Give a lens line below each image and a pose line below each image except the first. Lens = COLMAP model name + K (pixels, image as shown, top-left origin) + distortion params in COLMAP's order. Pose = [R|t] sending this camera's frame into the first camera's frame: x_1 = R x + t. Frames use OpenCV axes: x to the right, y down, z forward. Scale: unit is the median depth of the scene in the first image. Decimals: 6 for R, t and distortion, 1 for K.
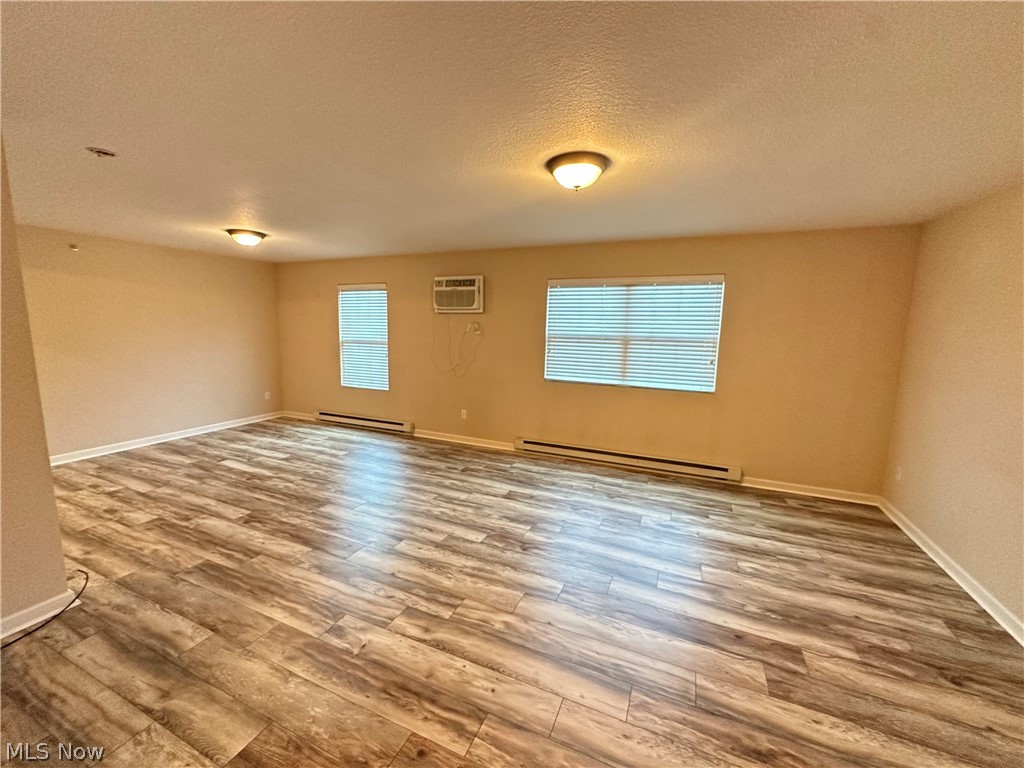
lens RADIAL K [[413.7, 0, 508.9], [0, 413.7, 383.6], [0, 0, 1]] dist [-0.001114, -0.000111]
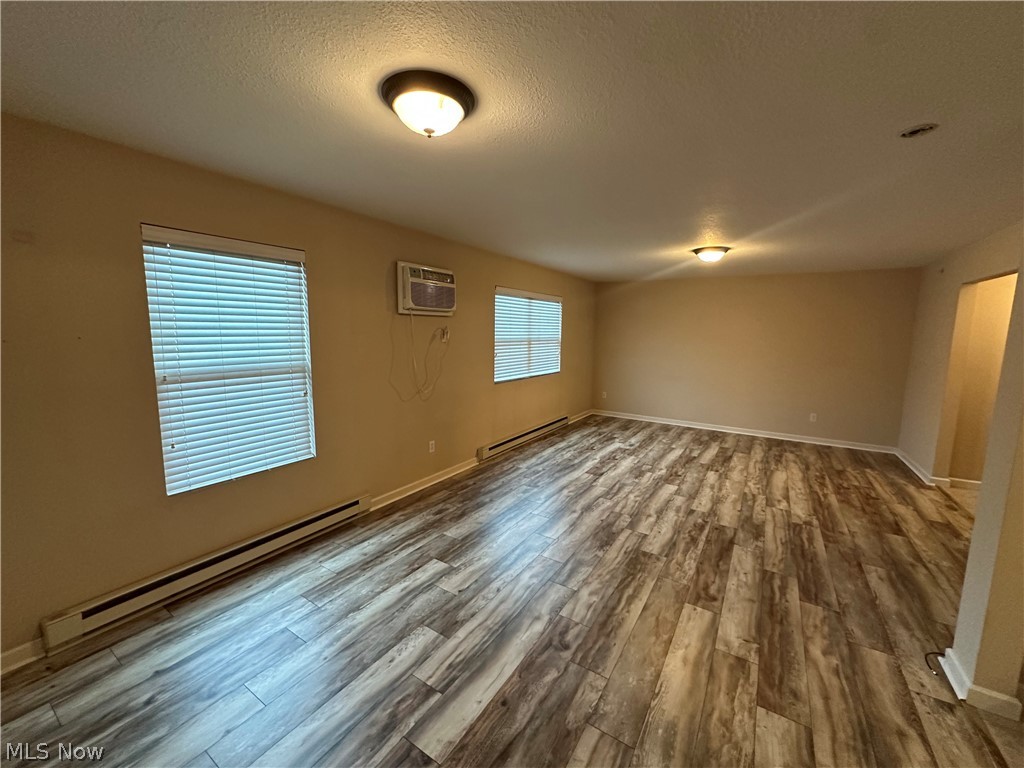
lens RADIAL K [[413.7, 0, 511.7], [0, 413.7, 384.1], [0, 0, 1]] dist [-0.001114, -0.000111]
pose [[0.136827, -0.145535, 0.979846, -1.278143], [0.125419, 0.983734, 0.128599, -0.187392], [-0.982623, 0.105295, 0.152855, 1.119054]]
